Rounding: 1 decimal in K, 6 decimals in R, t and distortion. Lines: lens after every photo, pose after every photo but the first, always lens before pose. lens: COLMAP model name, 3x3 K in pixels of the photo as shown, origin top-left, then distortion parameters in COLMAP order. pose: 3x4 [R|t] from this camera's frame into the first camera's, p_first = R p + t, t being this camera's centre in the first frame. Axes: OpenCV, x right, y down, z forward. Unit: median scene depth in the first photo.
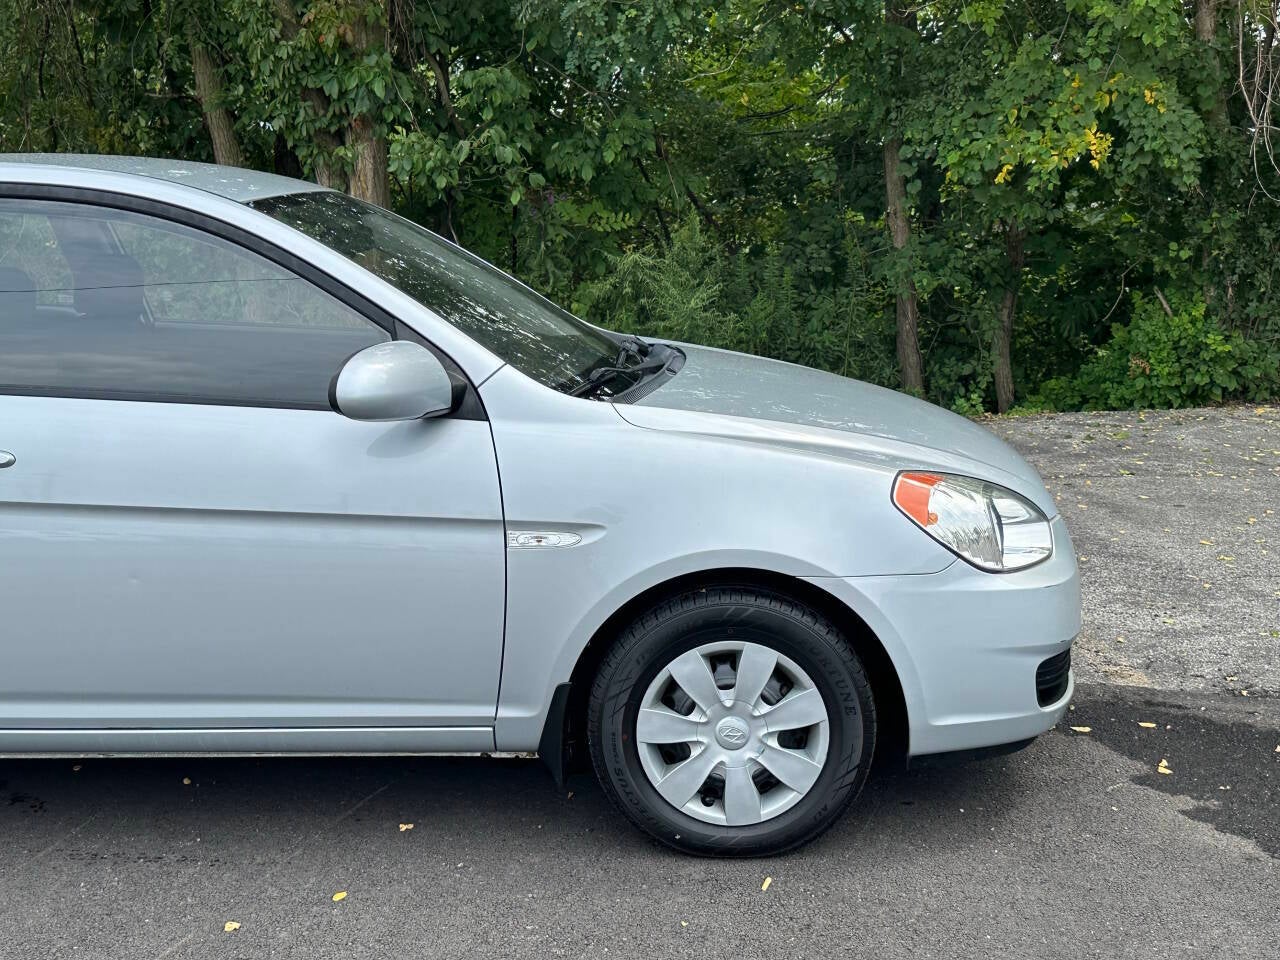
lens RADIAL K [[1547.5, 0, 640.4], [0, 1547.5, 488.7], [0, 0, 1]] dist [0.217303, -0.501228]
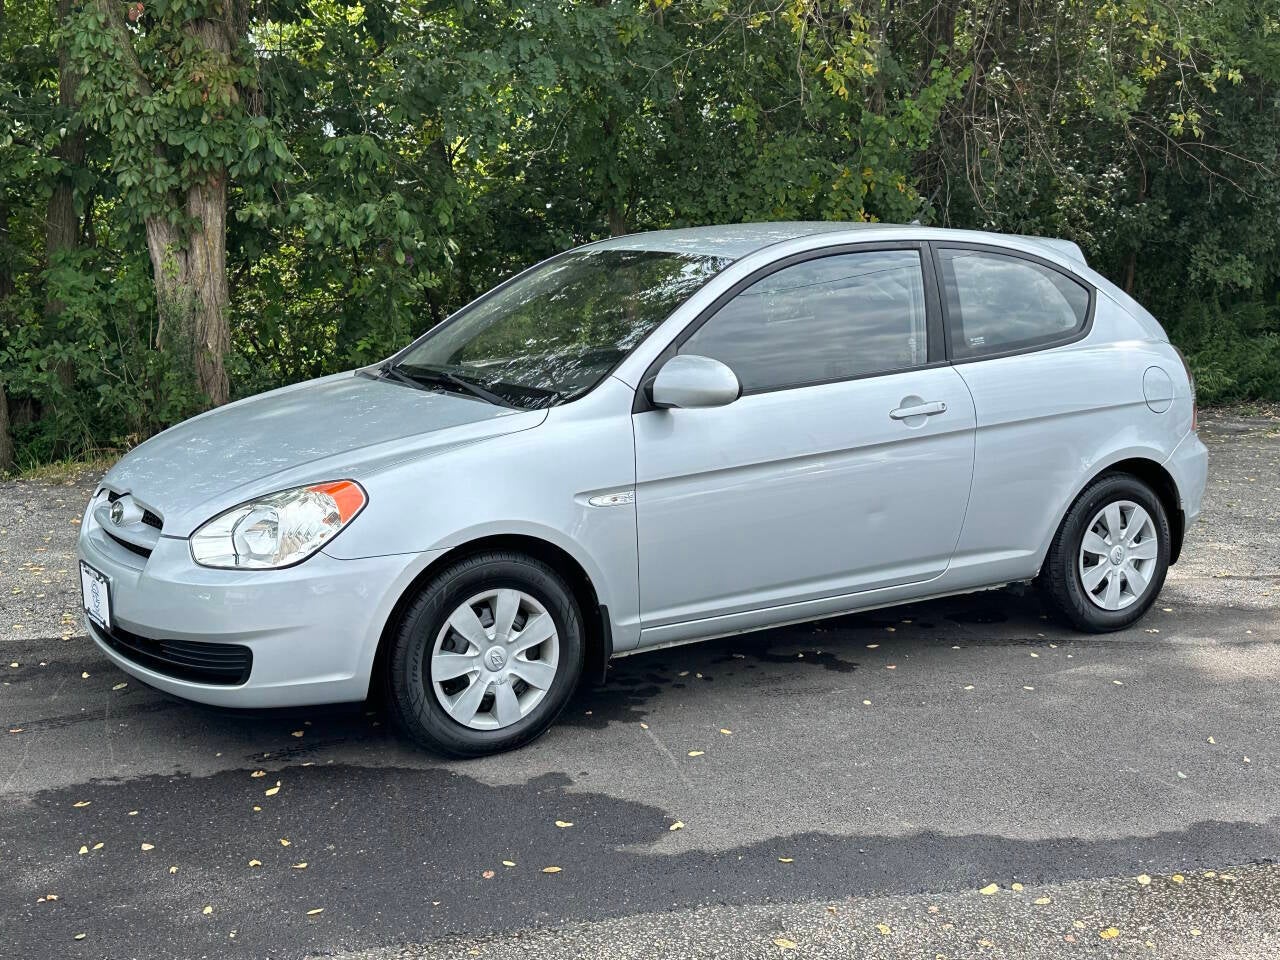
lens RADIAL K [[1575.5, 0, 653.0], [0, 1575.5, 478.6], [0, 0, 1]] dist [0.223075, -0.560889]
pose [[0.838648, -0.066344, 0.540618, -0.523796], [0.094484, 0.995226, -0.024438, 0.003278], [-0.536416, 0.071575, 0.840913, 0.021042]]
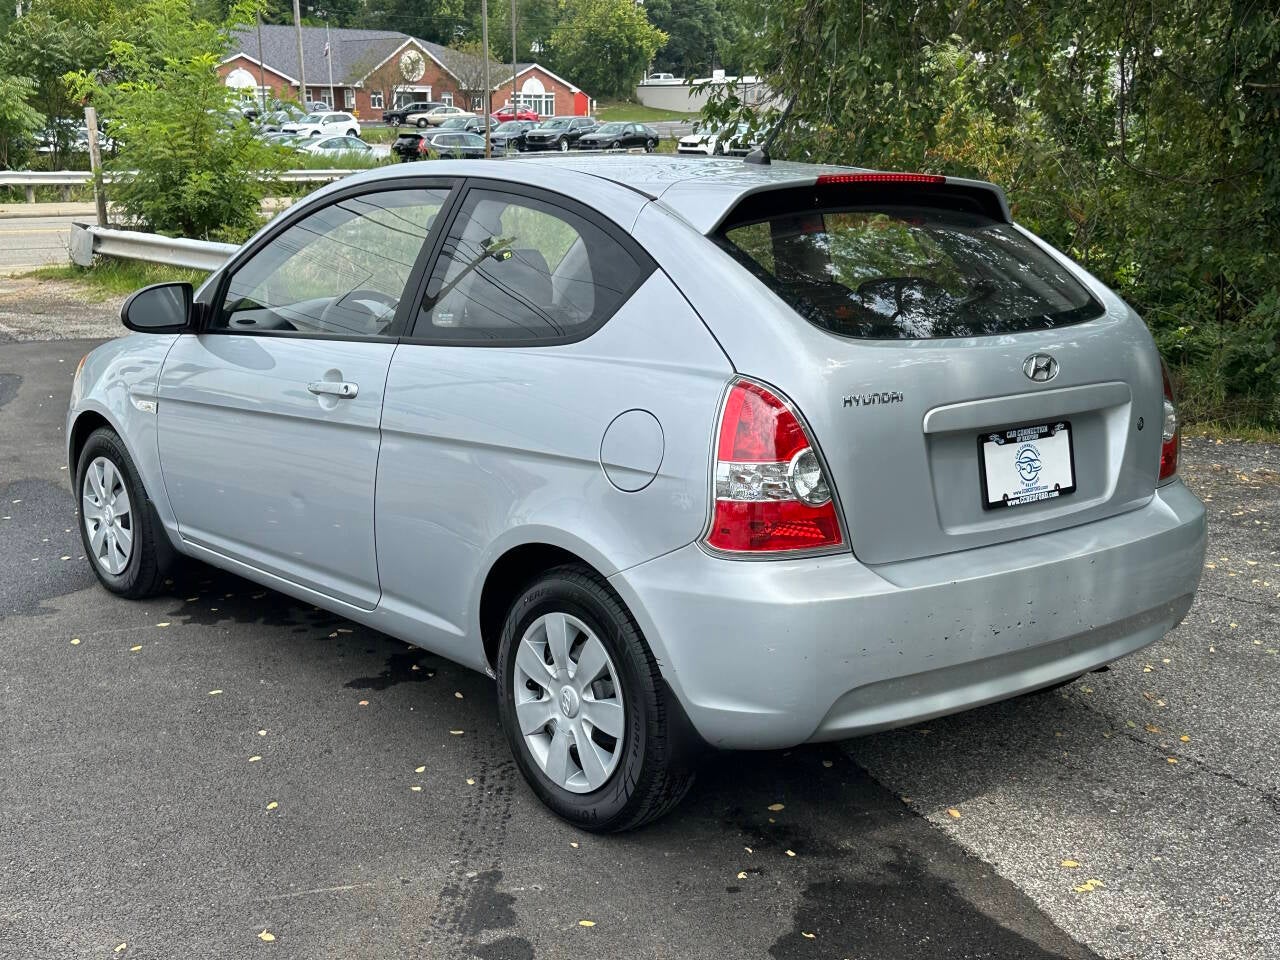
lens RADIAL K [[1596.6, 0, 640.0], [0, 1596.6, 480.0], [0, 0, 1]] dist [0.231111, -0.568721]
pose [[0.643126, 0.170017, -0.746648, 0.213184], [-0.176951, 0.981647, 0.071110, -0.044834], [0.745035, 0.086388, 0.661408, 0.196736]]
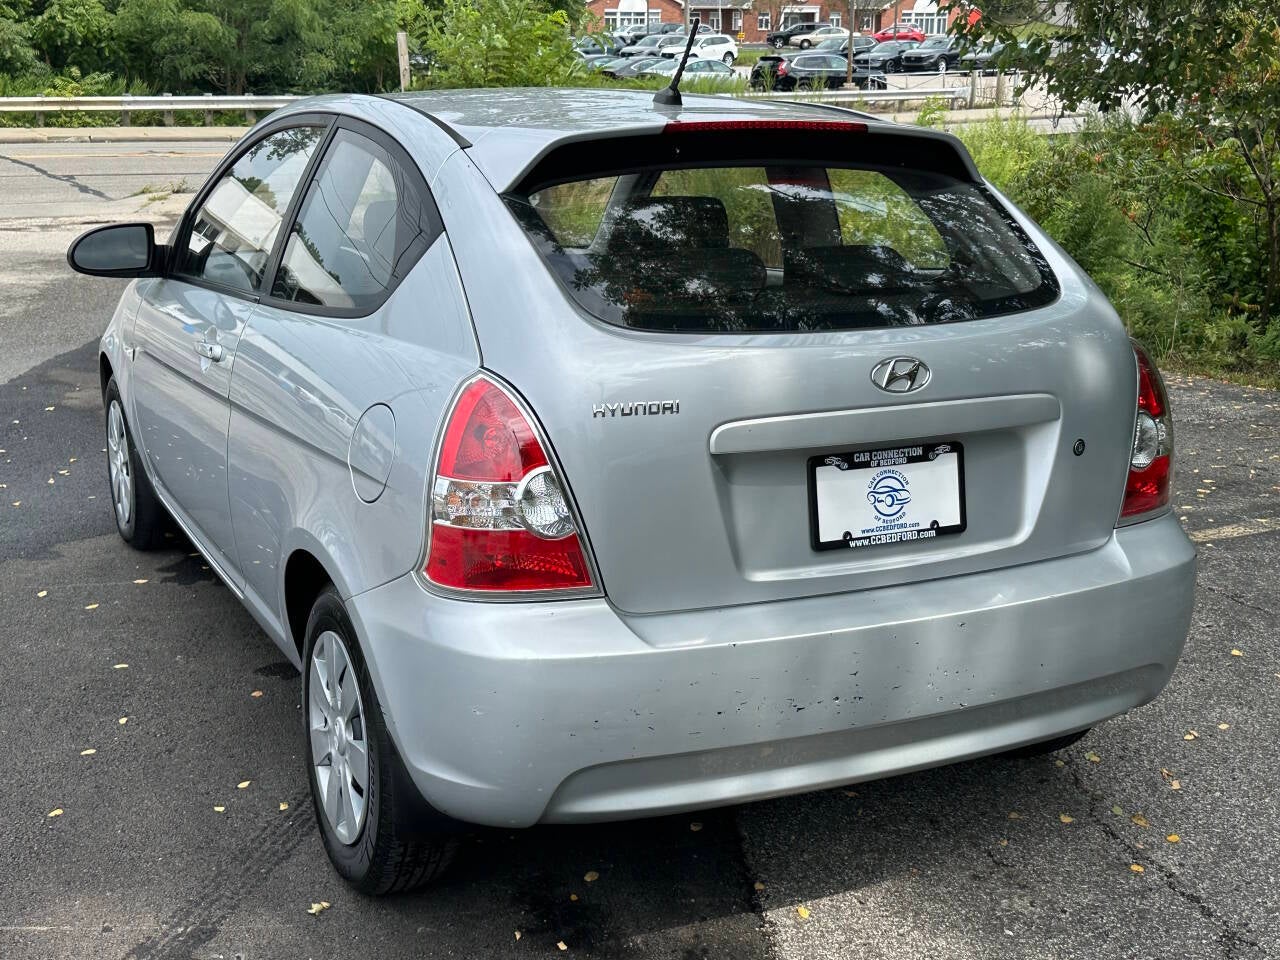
lens RADIAL K [[1596.6, 0, 640.0], [0, 1596.6, 480.0], [0, 0, 1]] dist [0.231111, -0.568721]
pose [[0.441220, 0.238370, -0.865161, 0.225036], [-0.206497, 0.965174, 0.160615, -0.077283], [0.873318, 0.107786, 0.475077, 0.326166]]
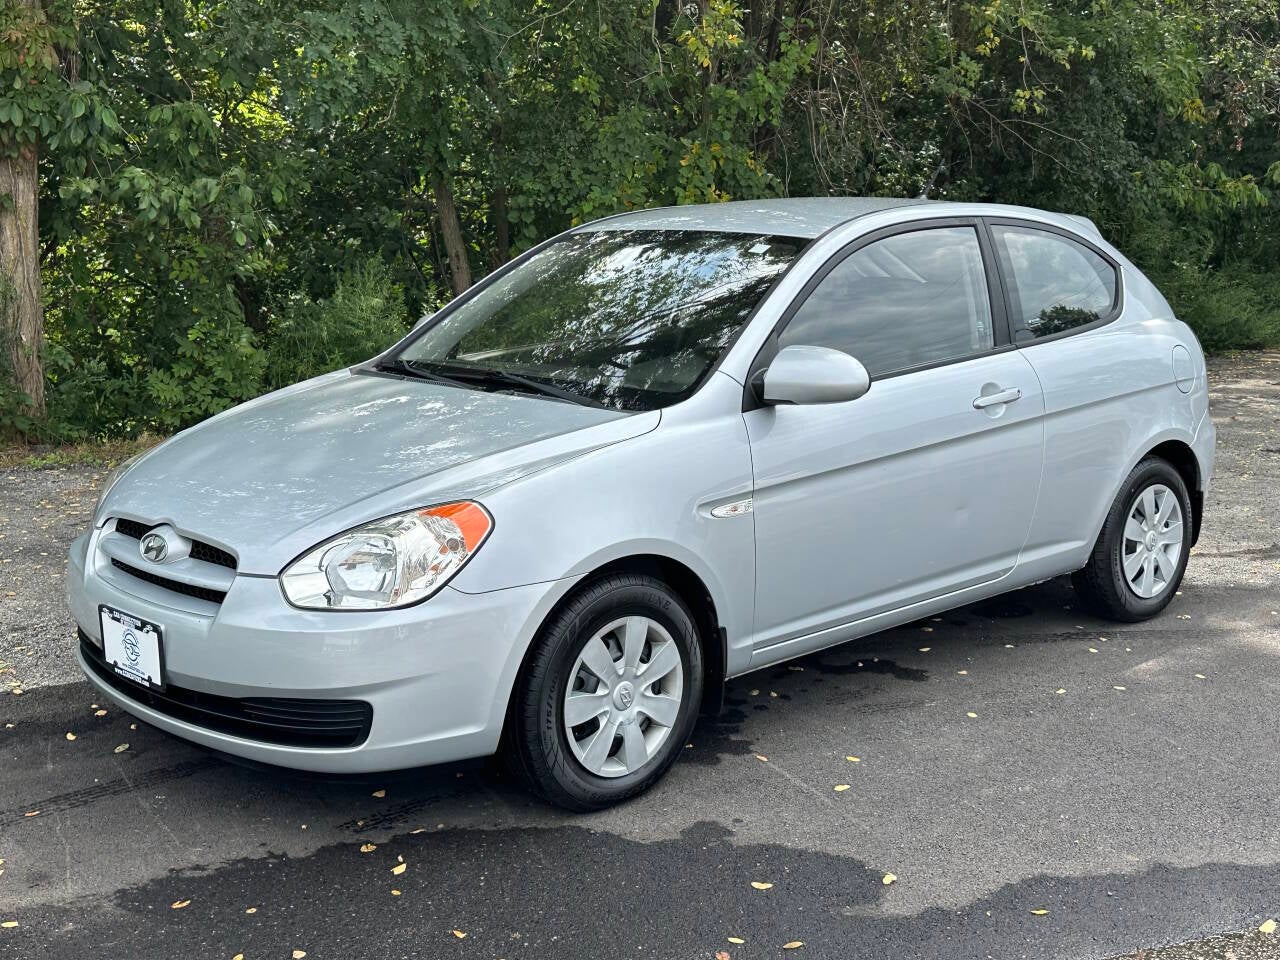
lens RADIAL K [[1575.5, 0, 653.0], [0, 1575.5, 478.6], [0, 0, 1]] dist [0.223075, -0.560889]
pose [[0.720229, -0.102426, 0.686134, -0.582775], [0.130813, 0.991350, 0.010675, -0.018368], [-0.681292, 0.082067, 0.727397, 0.130141]]
